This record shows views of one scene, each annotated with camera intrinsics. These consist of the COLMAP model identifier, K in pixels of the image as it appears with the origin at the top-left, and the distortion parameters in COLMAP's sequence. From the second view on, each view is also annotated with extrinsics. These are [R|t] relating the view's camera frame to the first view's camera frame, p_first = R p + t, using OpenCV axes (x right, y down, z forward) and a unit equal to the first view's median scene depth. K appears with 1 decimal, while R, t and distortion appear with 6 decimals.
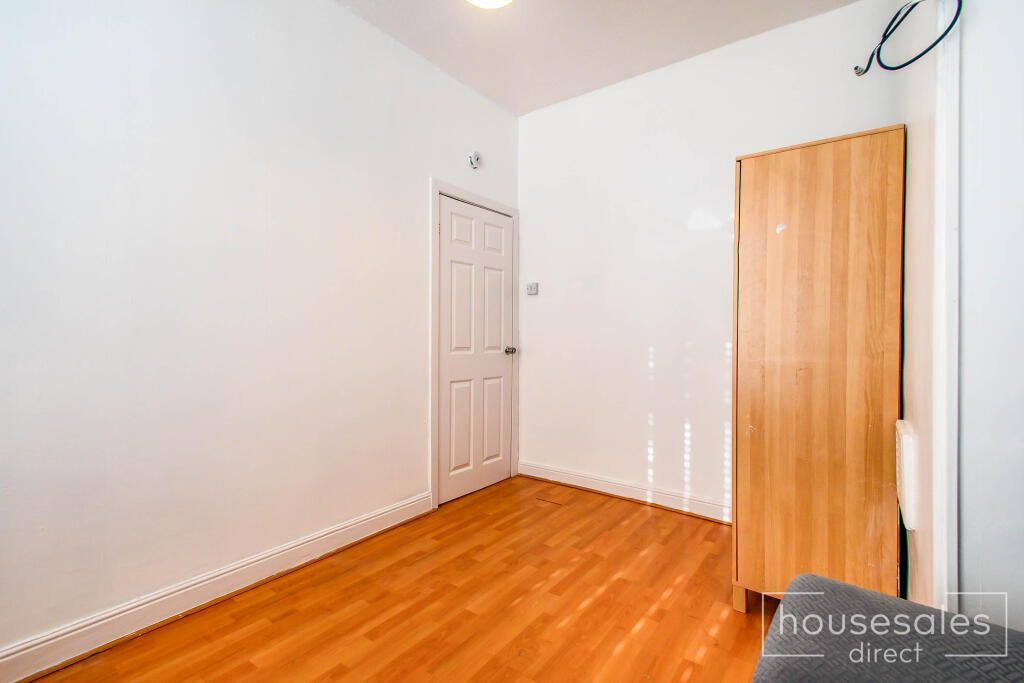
lens RADIAL K [[464.6, 0, 515.6], [0, 464.6, 336.7], [0, 0, 1]] dist [0.021532, -0.001243]
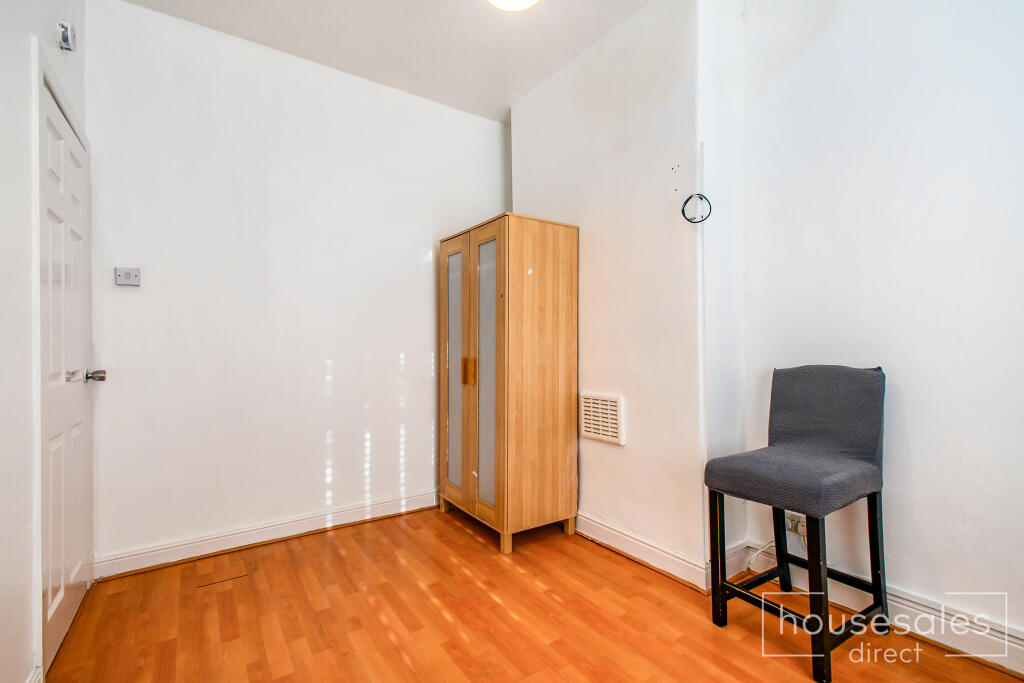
lens RADIAL K [[464.6, 0, 517.1], [0, 464.6, 343.2], [0, 0, 1]] dist [0.021532, -0.001243]
pose [[0.324285, 0.001785, 0.945958, -0.505595], [0.013757, 0.999884, -0.006602, 0.000017], [-0.945859, 0.015154, 0.324223, 0.359315]]
